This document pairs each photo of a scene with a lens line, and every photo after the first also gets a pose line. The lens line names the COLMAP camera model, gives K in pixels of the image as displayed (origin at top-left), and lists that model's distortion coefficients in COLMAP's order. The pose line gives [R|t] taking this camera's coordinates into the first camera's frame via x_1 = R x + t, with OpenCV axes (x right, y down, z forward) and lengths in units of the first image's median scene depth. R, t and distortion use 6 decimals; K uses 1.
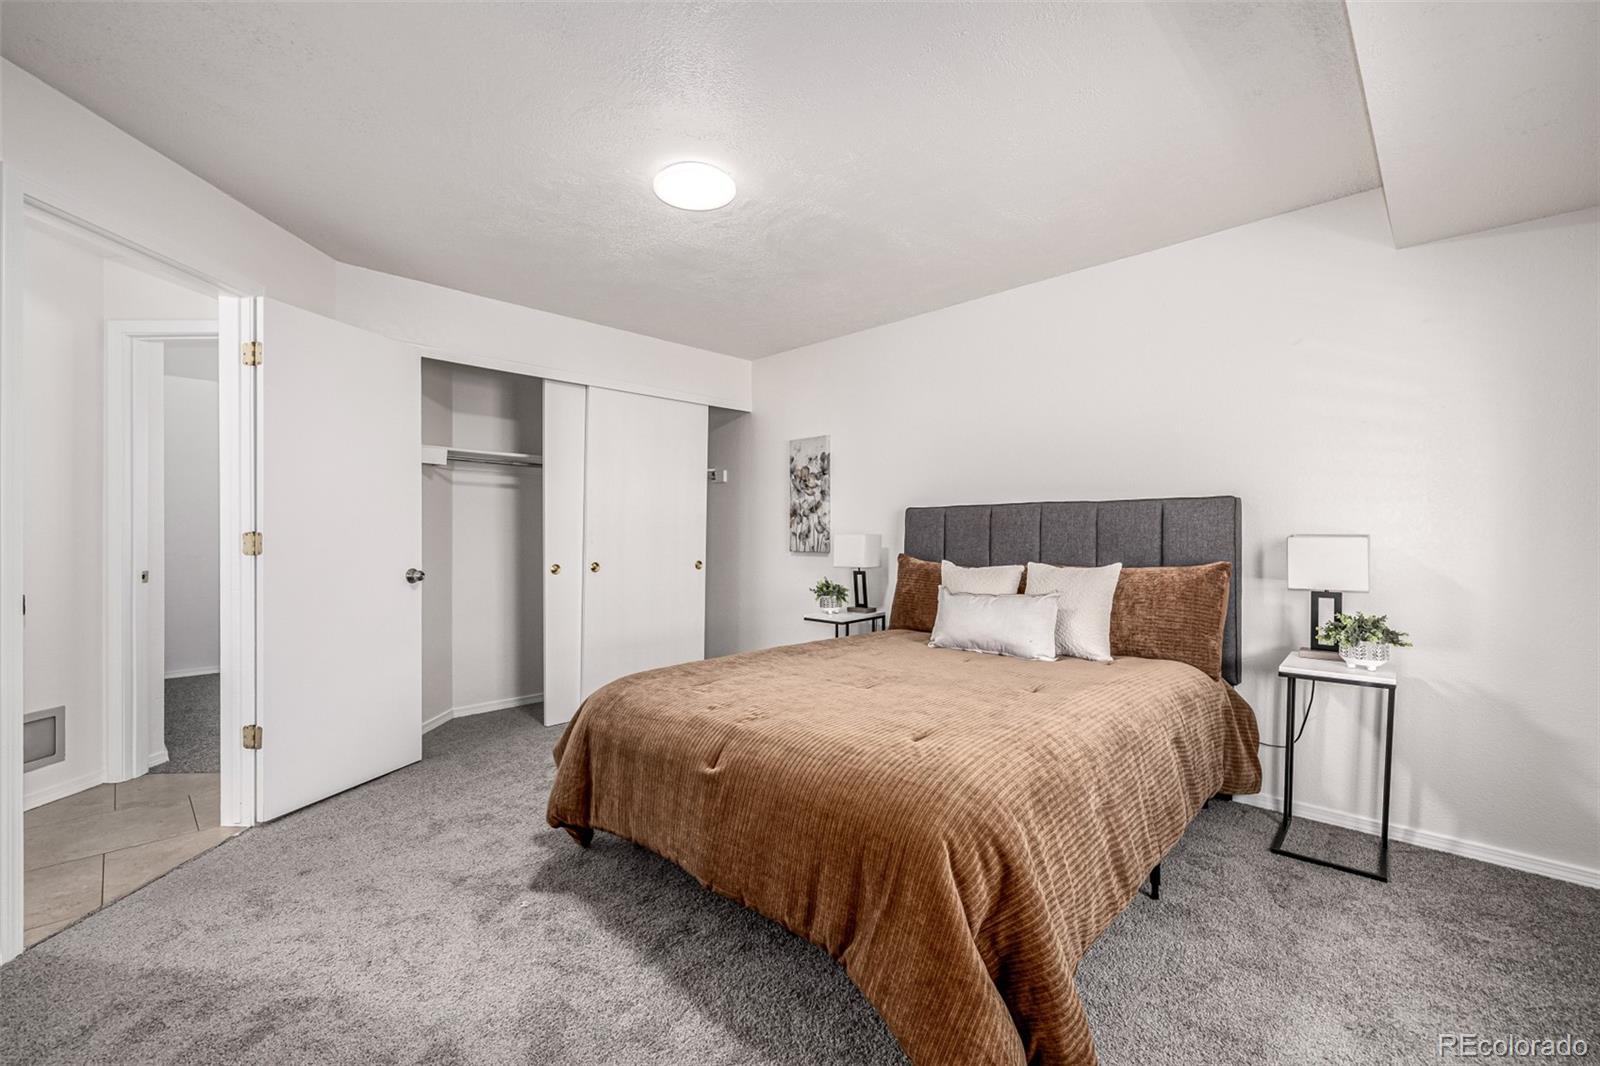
lens RADIAL K [[668.5, 0, 783.8], [0, 668.5, 530.4], [0, 0, 1]] dist [0.000578, 0.000181]
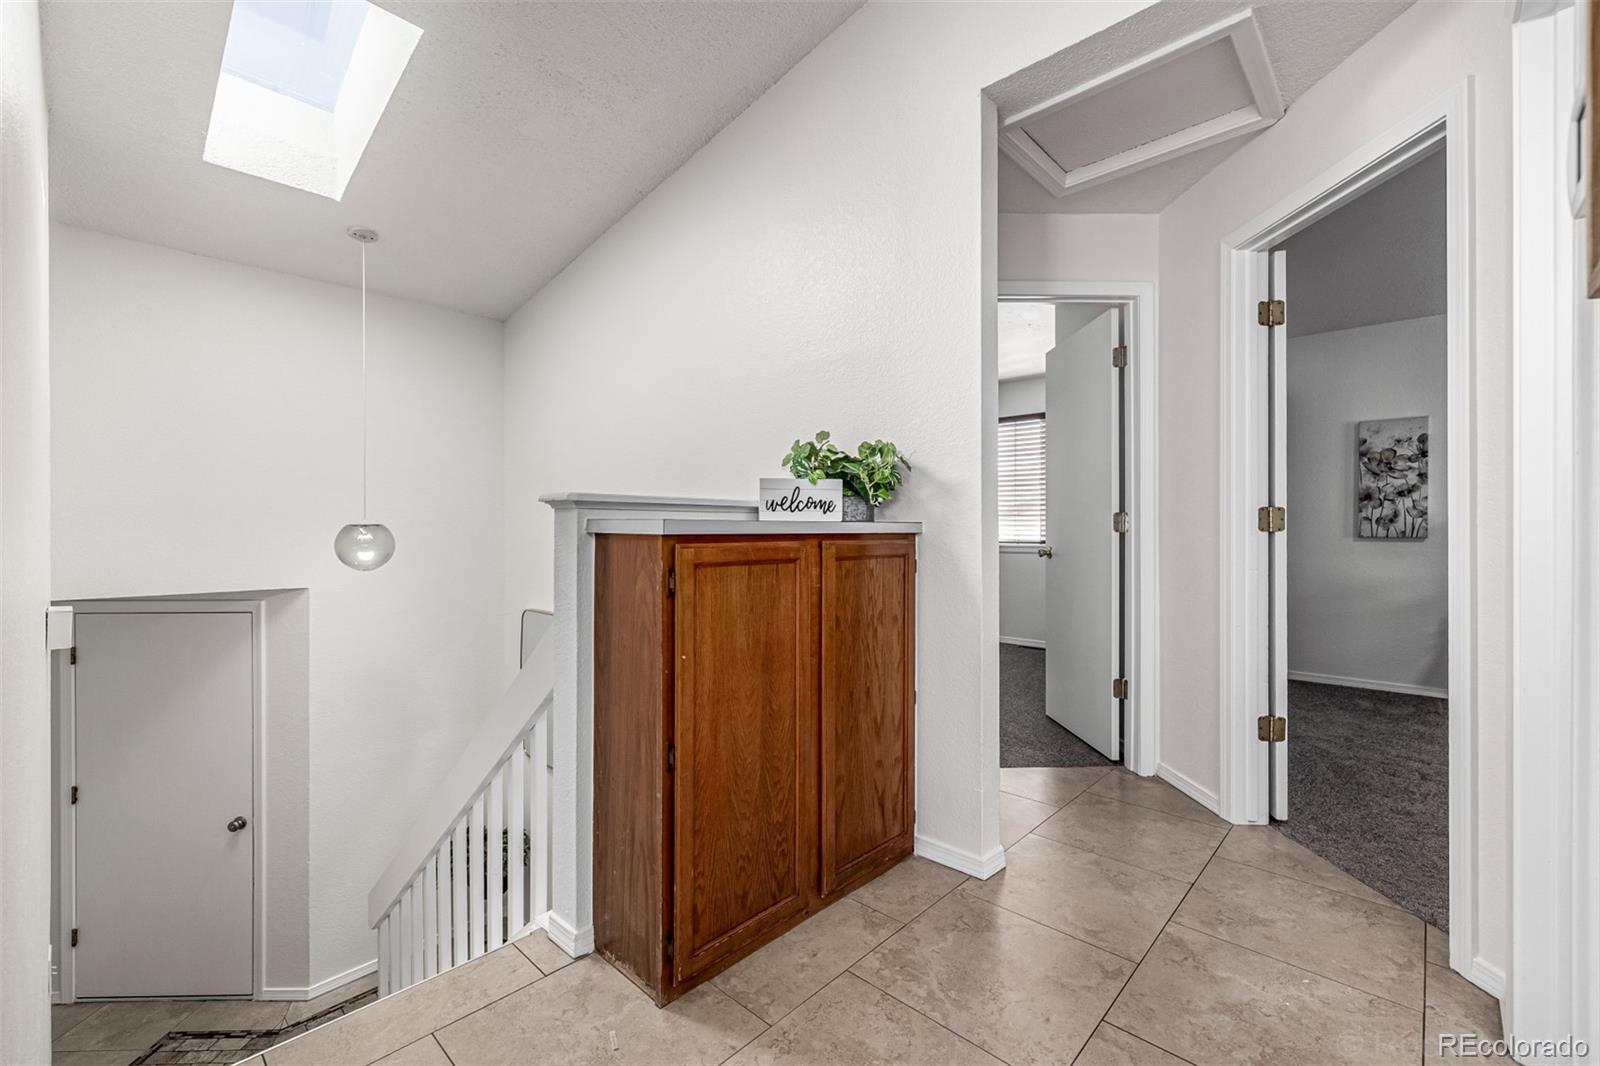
lens RADIAL K [[668.5, 0, 795.8], [0, 668.5, 530.6], [0, 0, 1]] dist [0.000578, 0.000181]
pose [[0.999963, -0.001118, 0.008564, -0.839928], [0.001061, 0.999977, 0.006638, 0.015408], [-0.008571, -0.006628, 0.999941, 0.043070]]
